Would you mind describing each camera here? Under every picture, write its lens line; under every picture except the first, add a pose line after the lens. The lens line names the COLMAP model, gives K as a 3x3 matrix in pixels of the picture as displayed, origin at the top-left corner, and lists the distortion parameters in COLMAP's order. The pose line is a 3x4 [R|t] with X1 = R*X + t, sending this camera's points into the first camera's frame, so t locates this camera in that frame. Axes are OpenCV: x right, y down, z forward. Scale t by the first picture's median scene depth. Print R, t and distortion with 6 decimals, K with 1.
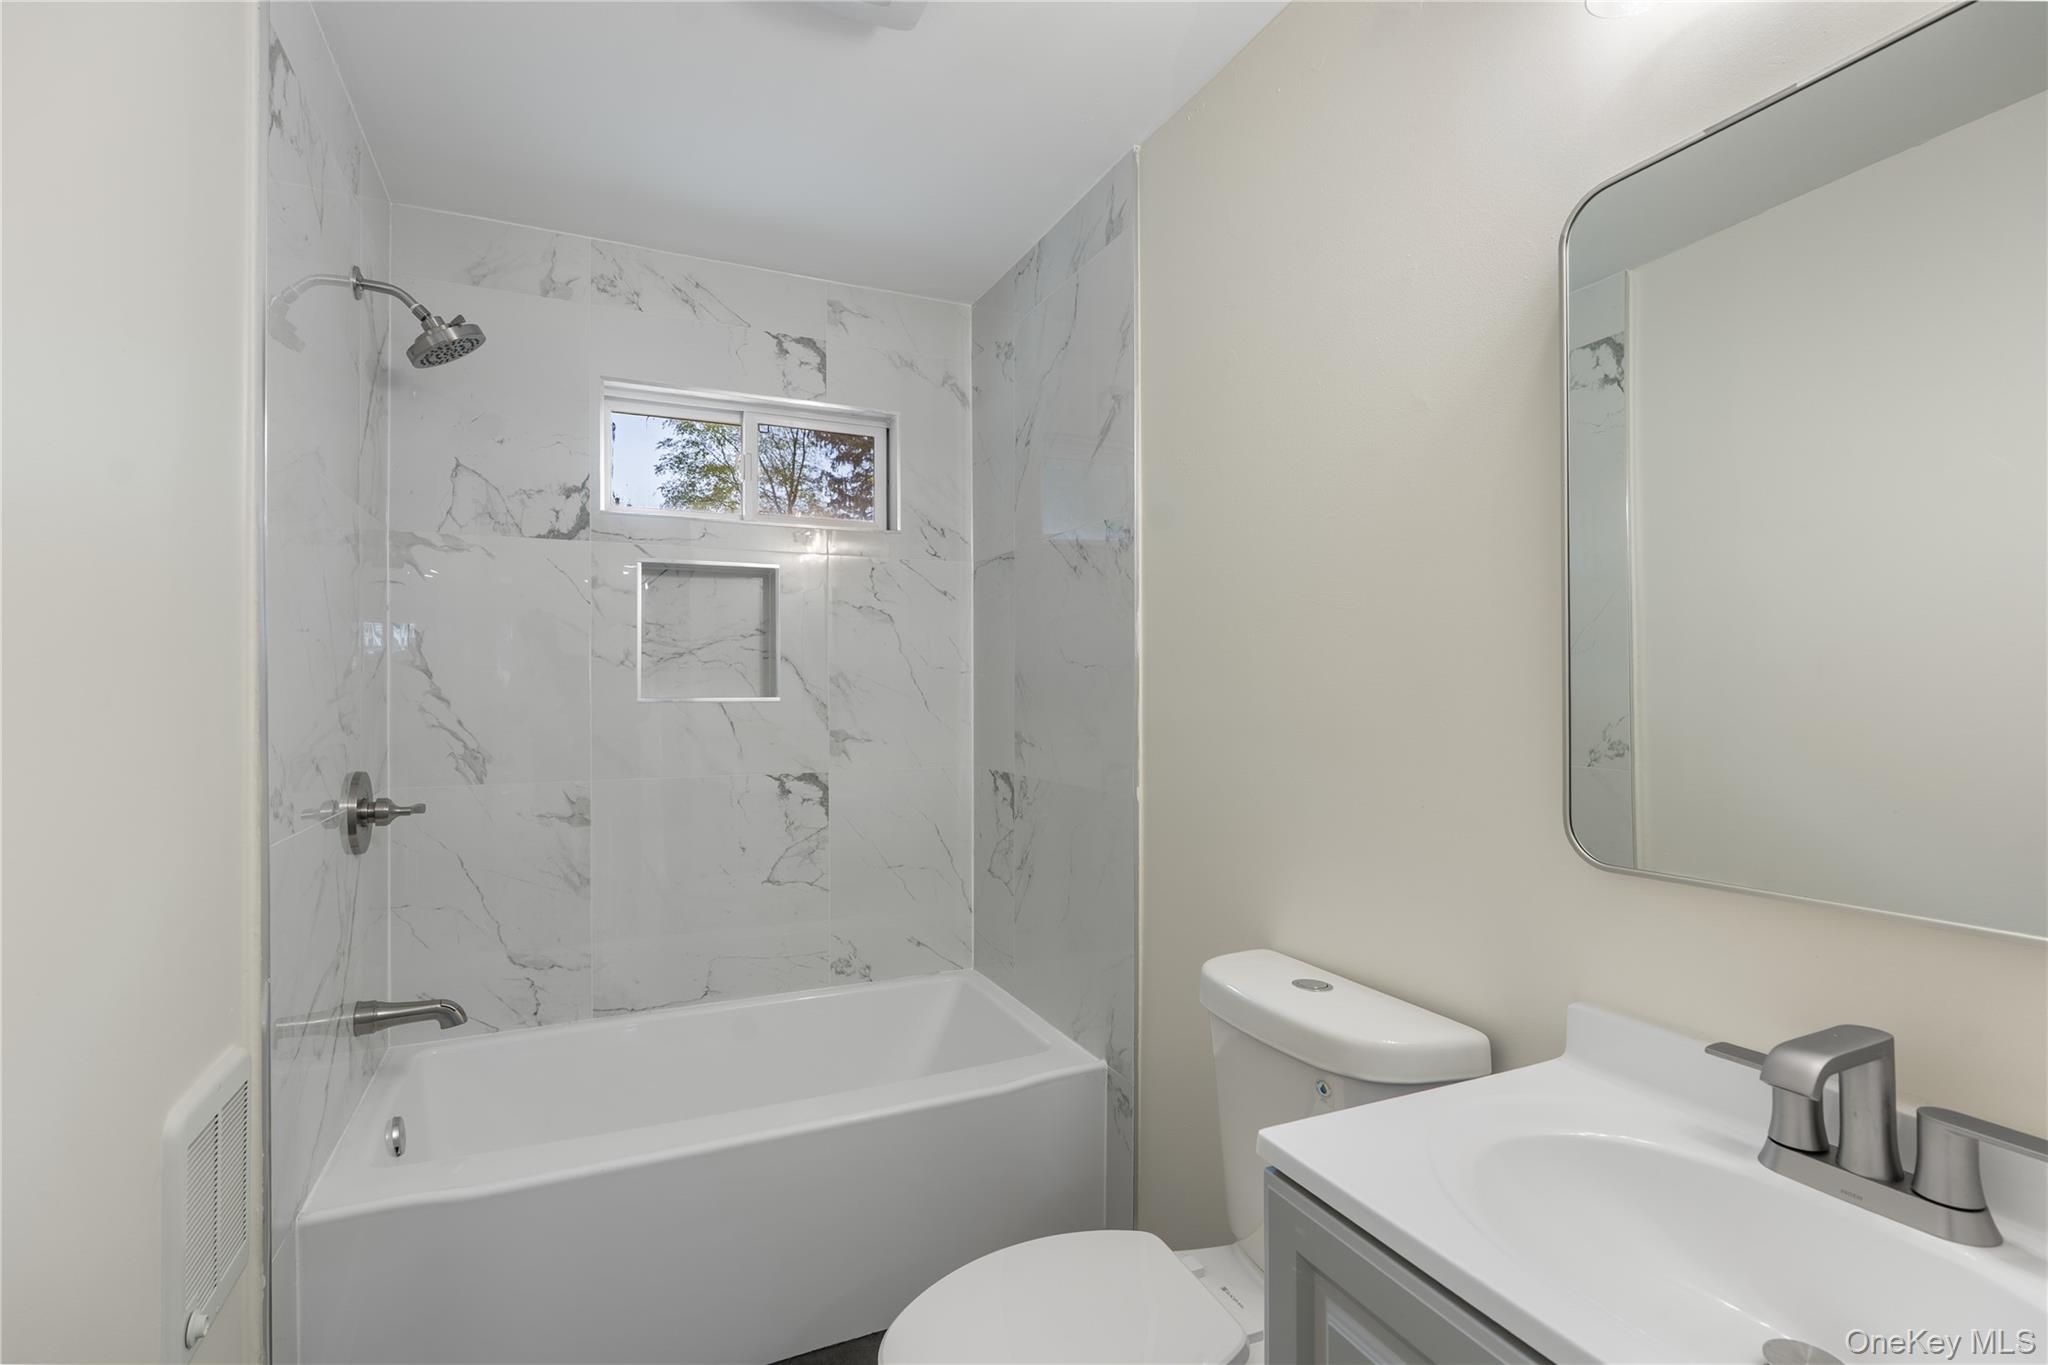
lens RADIAL K [[920.5, 0, 1014.9], [0, 920.5, 687.7], [0, 0, 1]] dist [-0.001204, 0.000319]
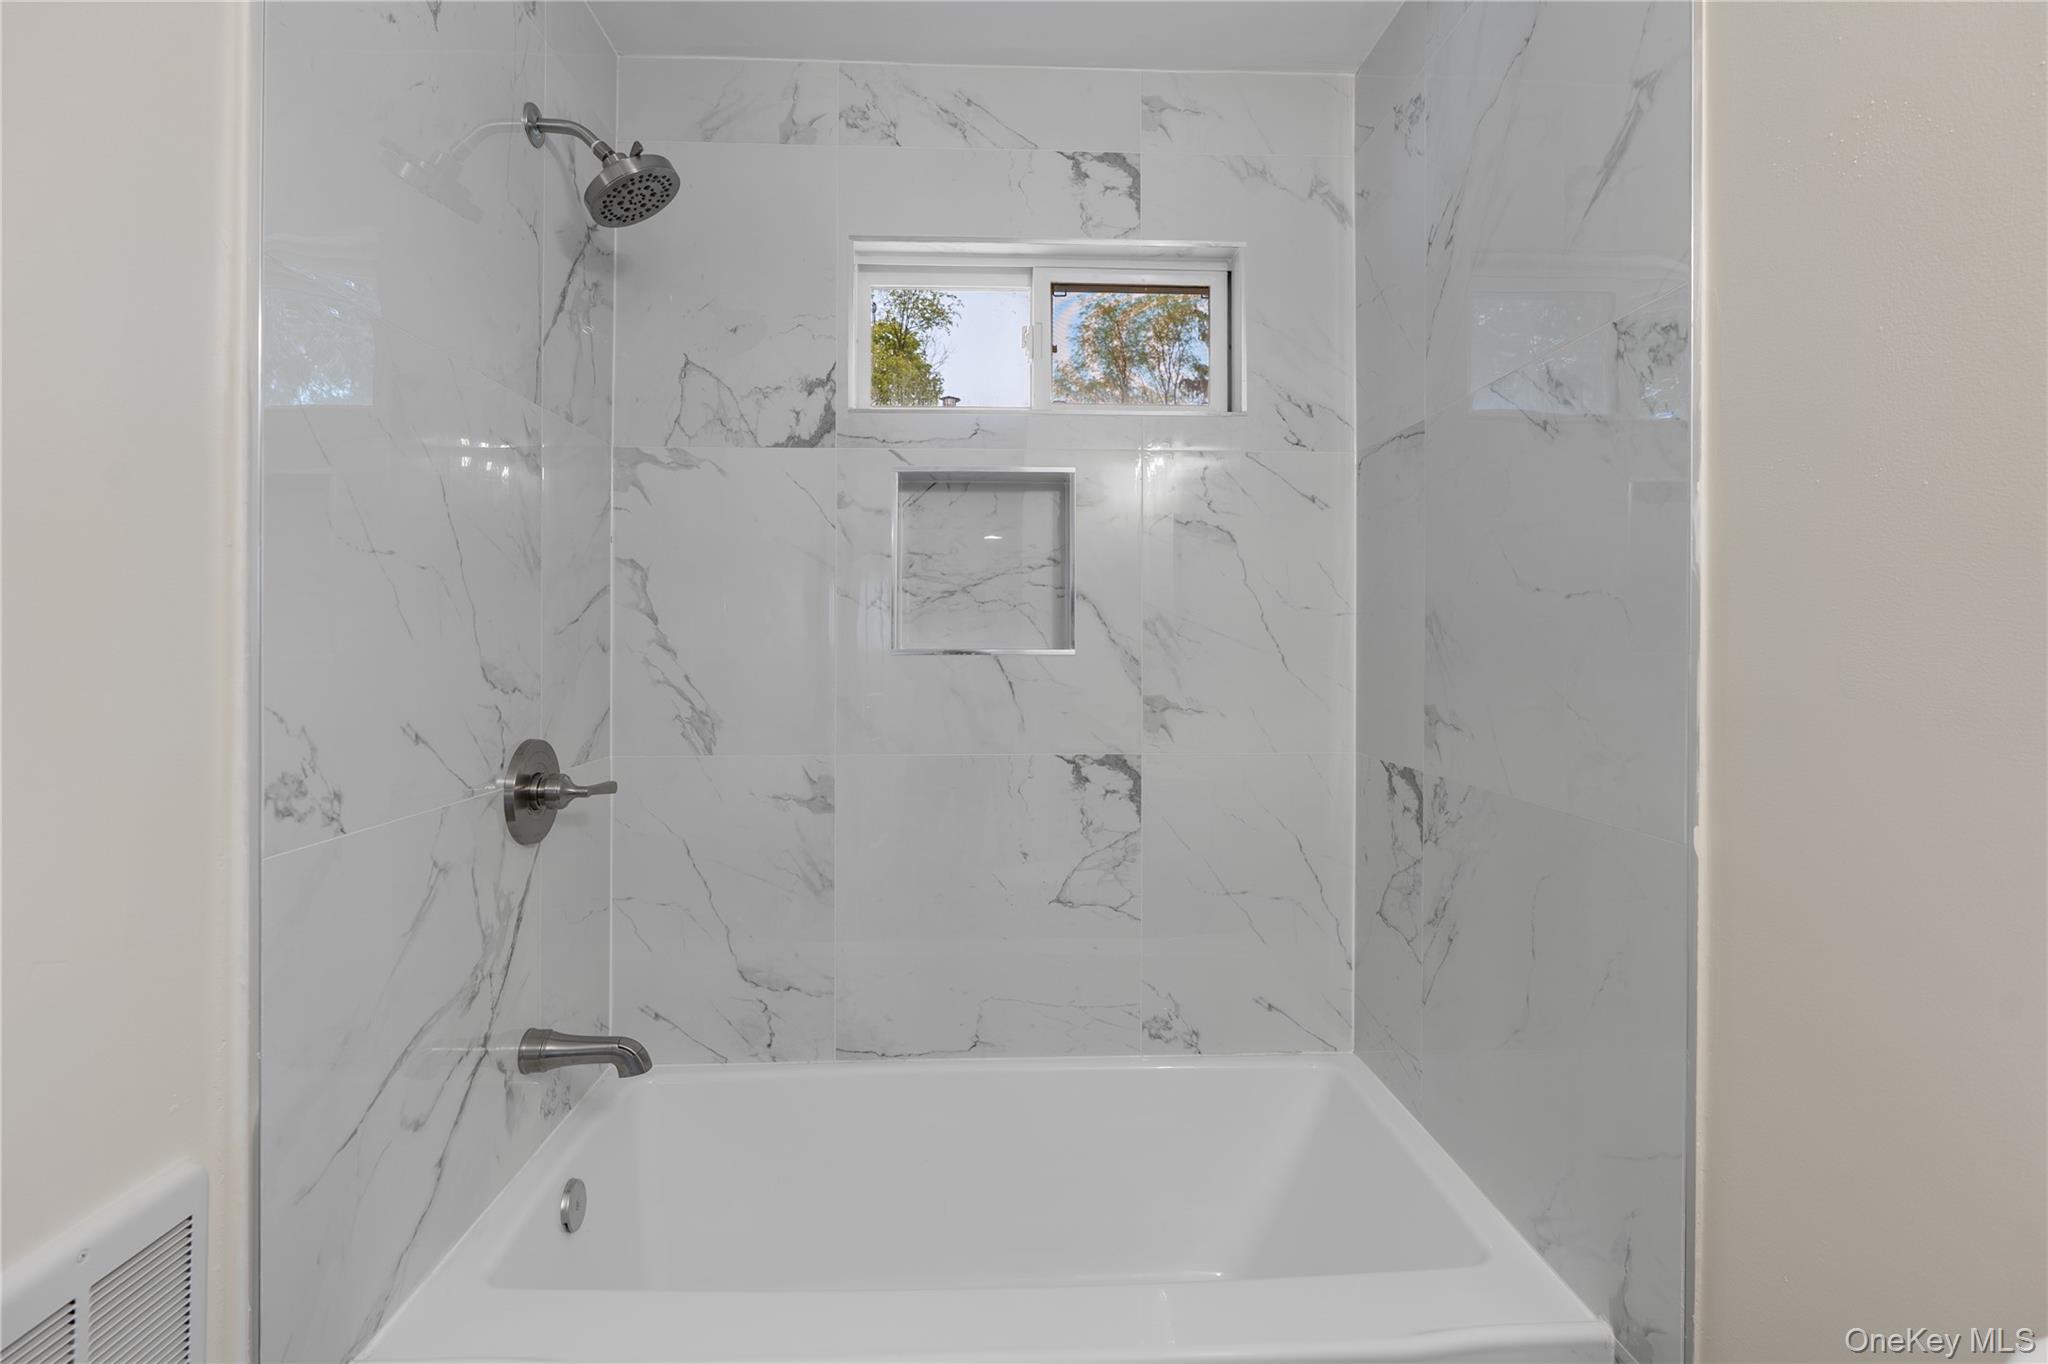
lens RADIAL K [[937.4, 0, 1021.3], [0, 937.4, 651.4], [0, 0, 1]] dist [-0.012268, 0.000511]
pose [[0.925040, 0.004770, -0.379839, -0.013822], [-0.001599, 0.999961, 0.008664, 0.006080], [0.379865, -0.007407, 0.925012, 0.323146]]
